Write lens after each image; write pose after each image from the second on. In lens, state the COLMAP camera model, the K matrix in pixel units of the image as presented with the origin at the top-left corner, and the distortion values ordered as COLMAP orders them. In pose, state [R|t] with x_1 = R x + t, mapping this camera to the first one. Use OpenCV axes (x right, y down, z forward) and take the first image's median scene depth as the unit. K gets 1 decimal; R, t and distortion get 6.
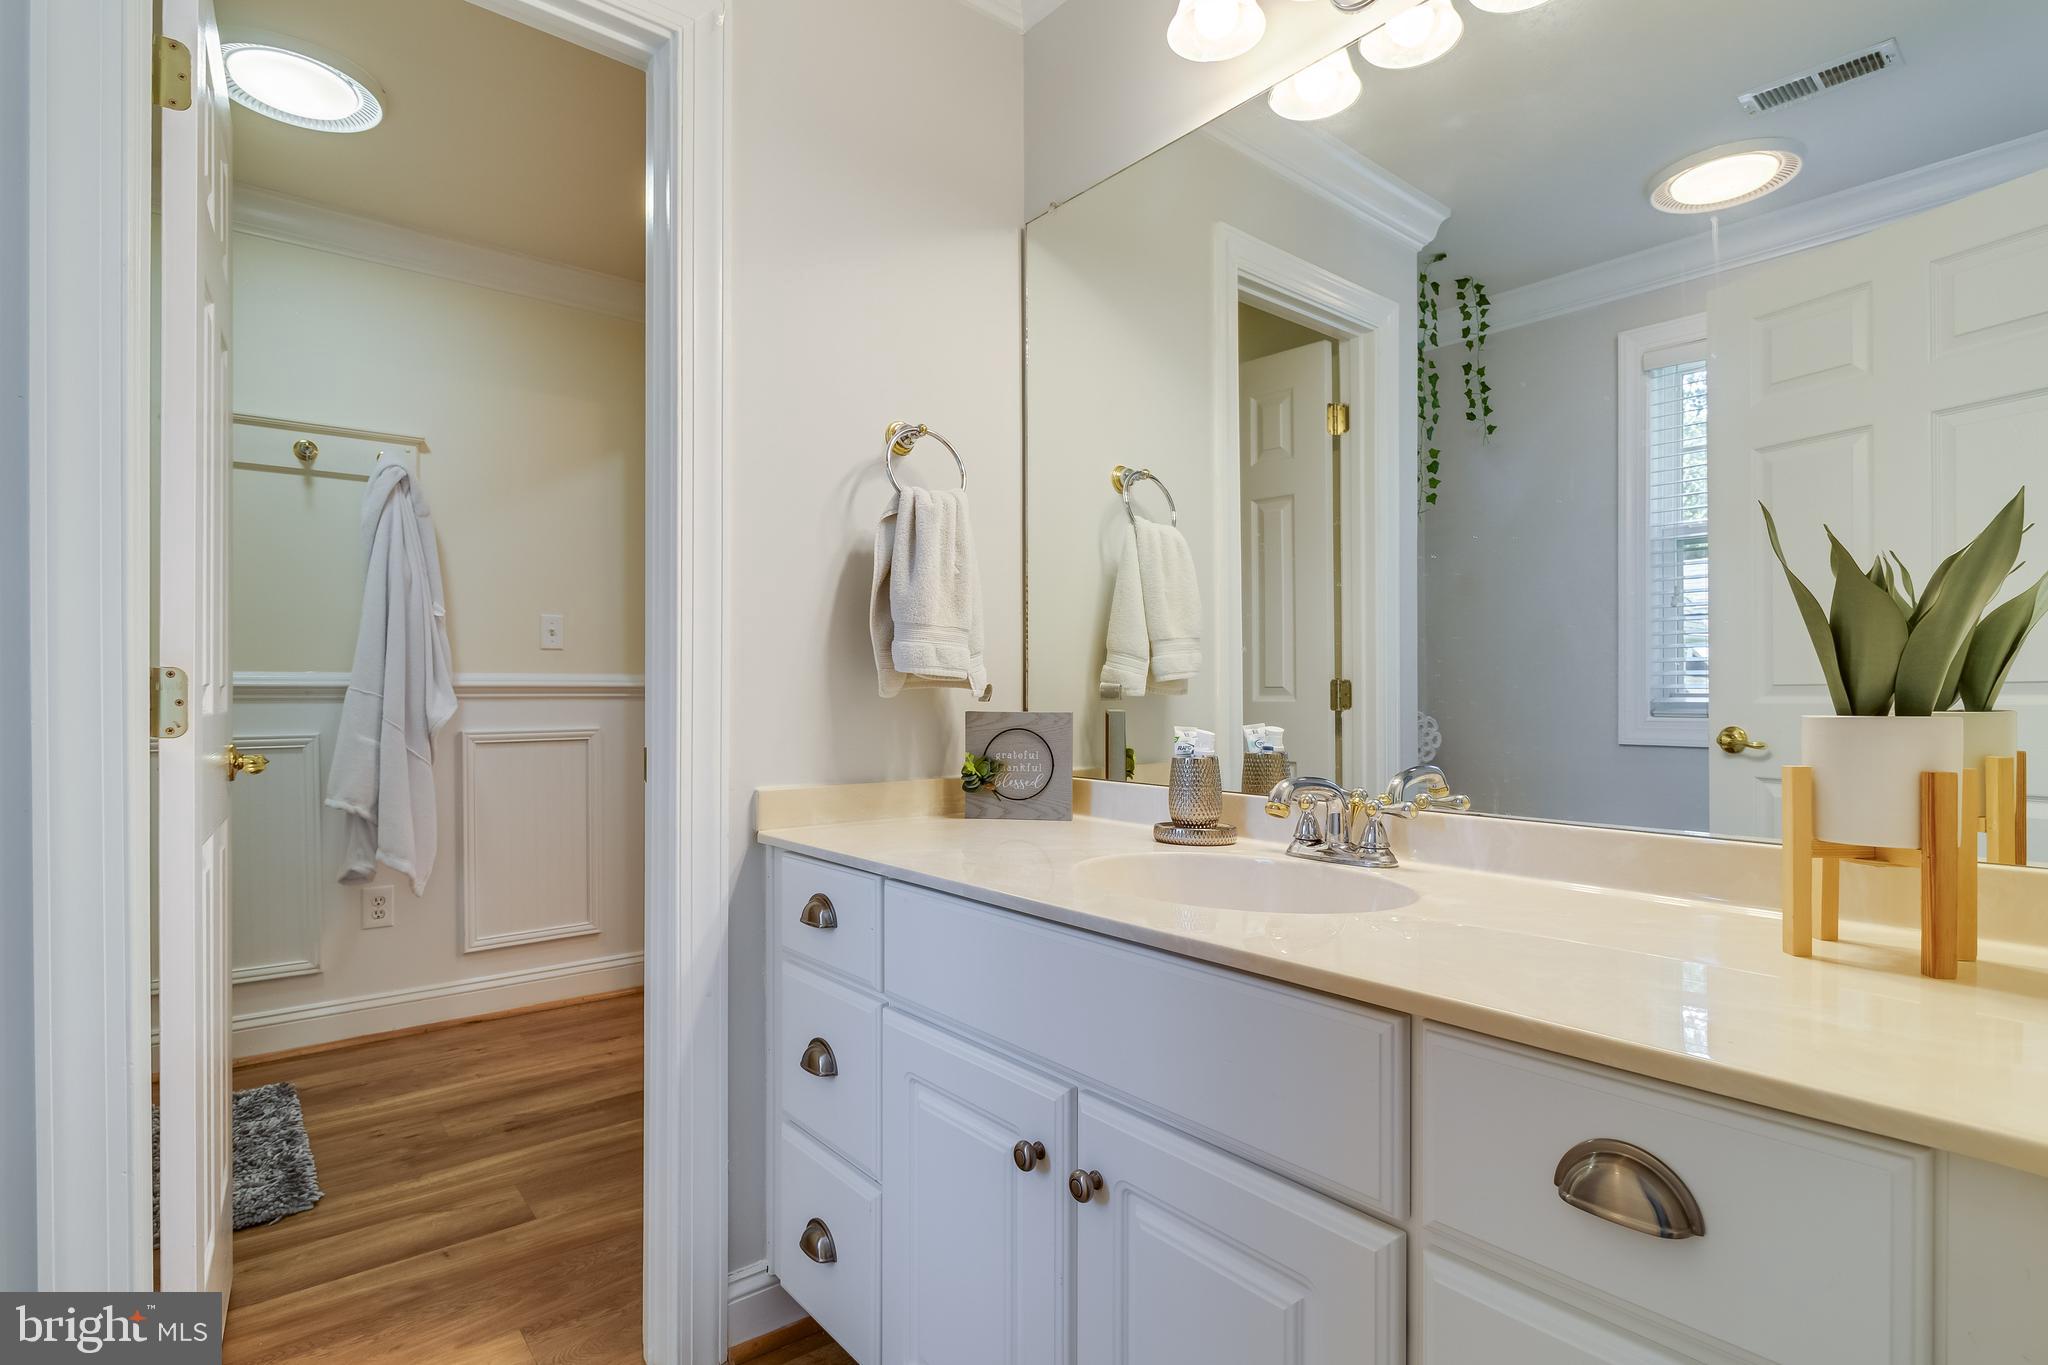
lens RADIAL K [[1015.7, 0, 1028.4], [0, 1015.7, 690.6], [0, 0, 1]] dist [0.002113, 0.000361]
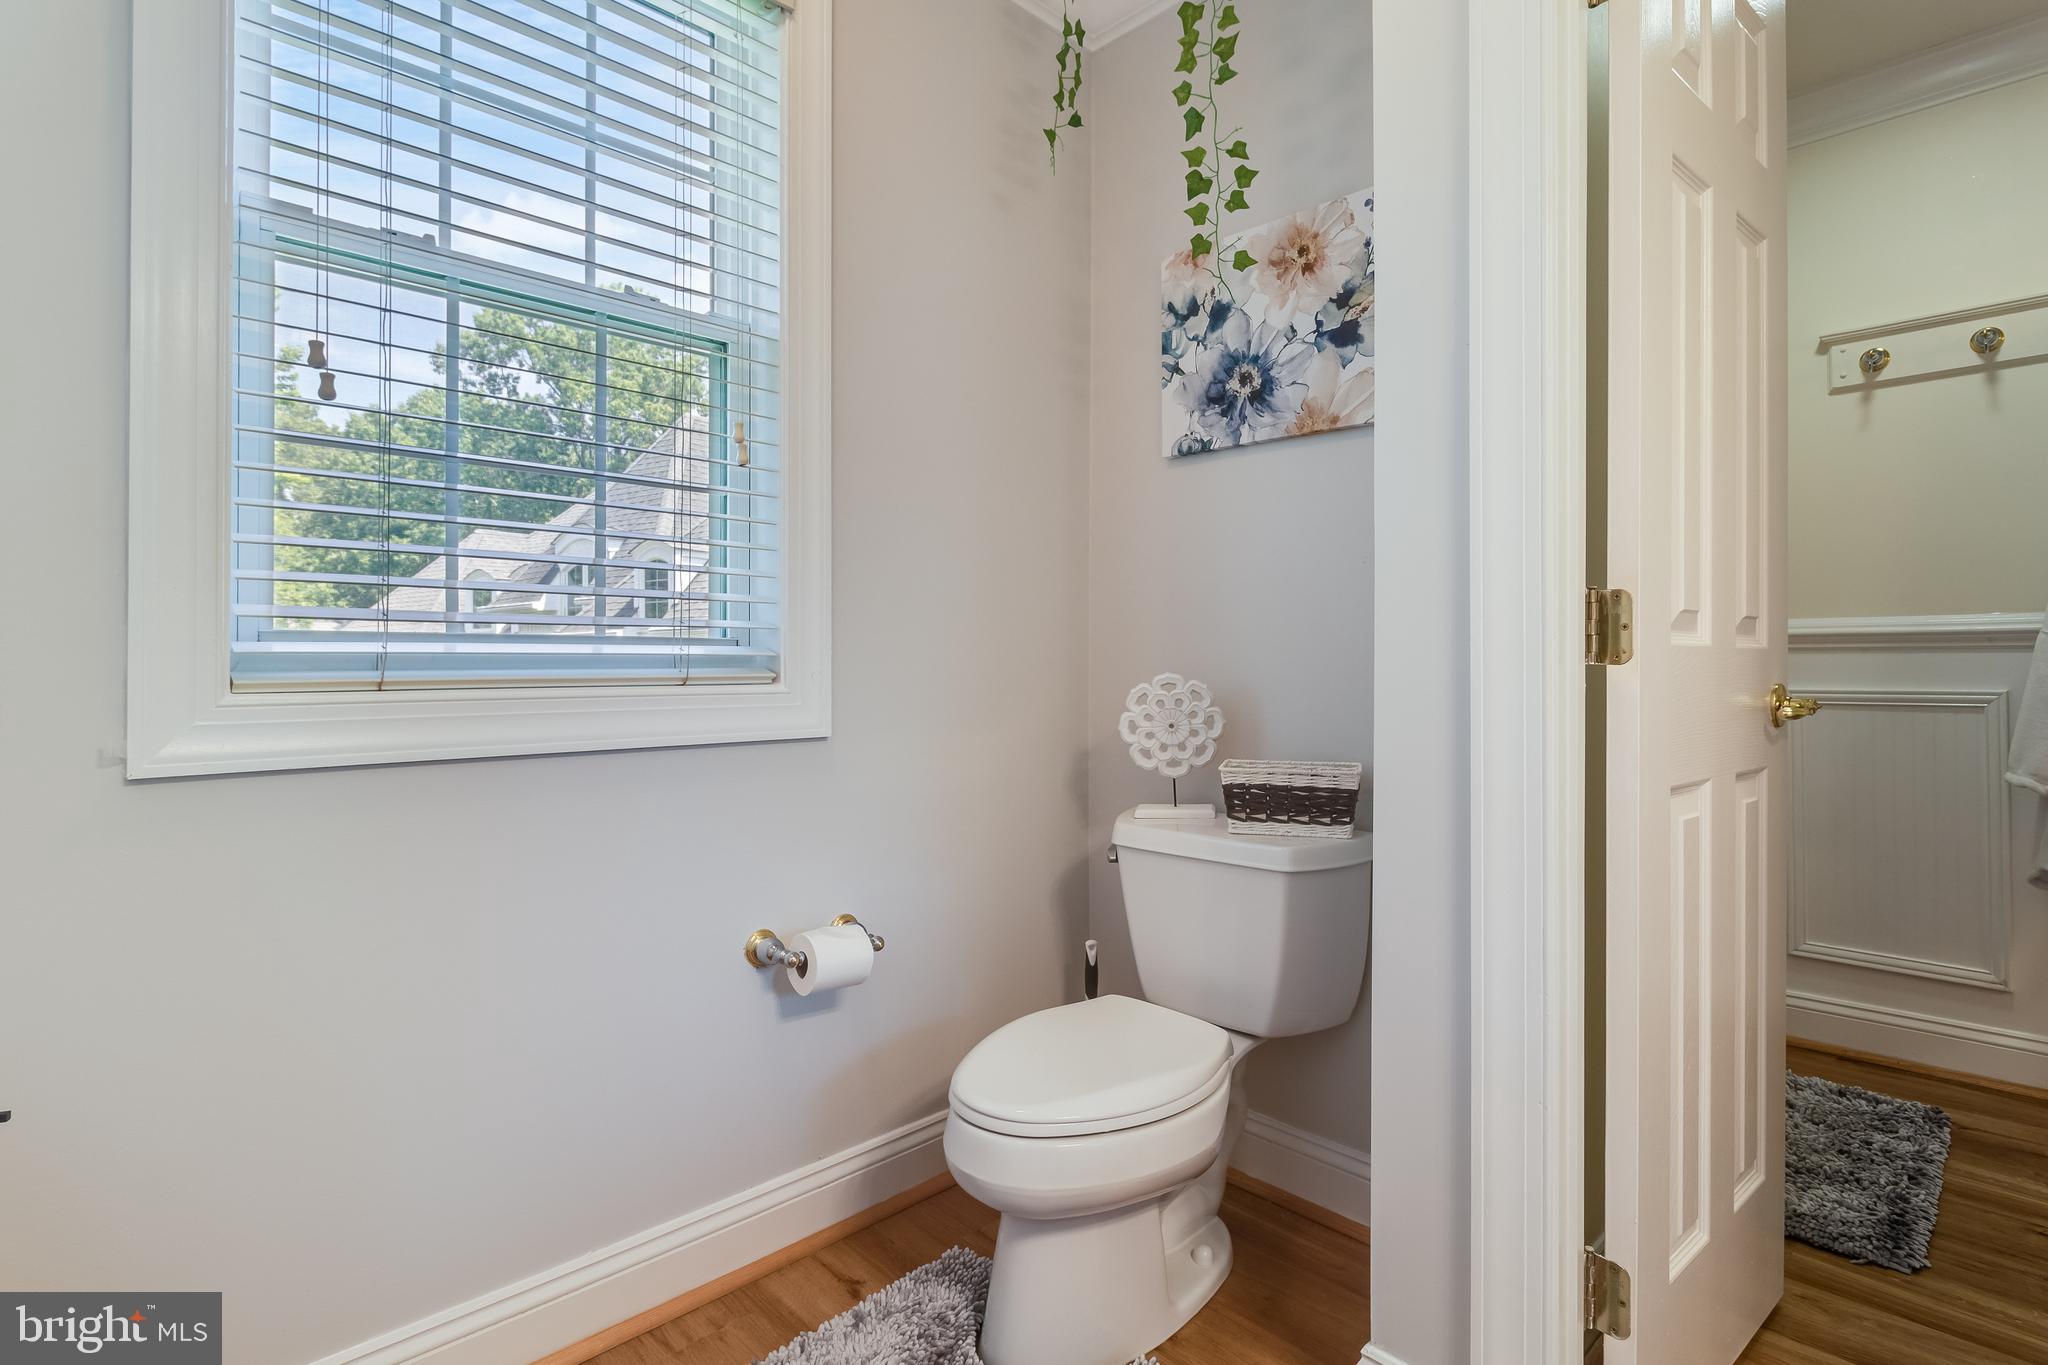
lens RADIAL K [[1015.7, 0, 1029.9], [0, 1015.7, 660.3], [0, 0, 1]] dist [0.002113, 0.000361]
pose [[0.106401, -0.002433, -0.994320, 0.015819], [0.002602, 0.999994, -0.002168, 0.021605], [0.994320, -0.002357, 0.106407, 0.184911]]
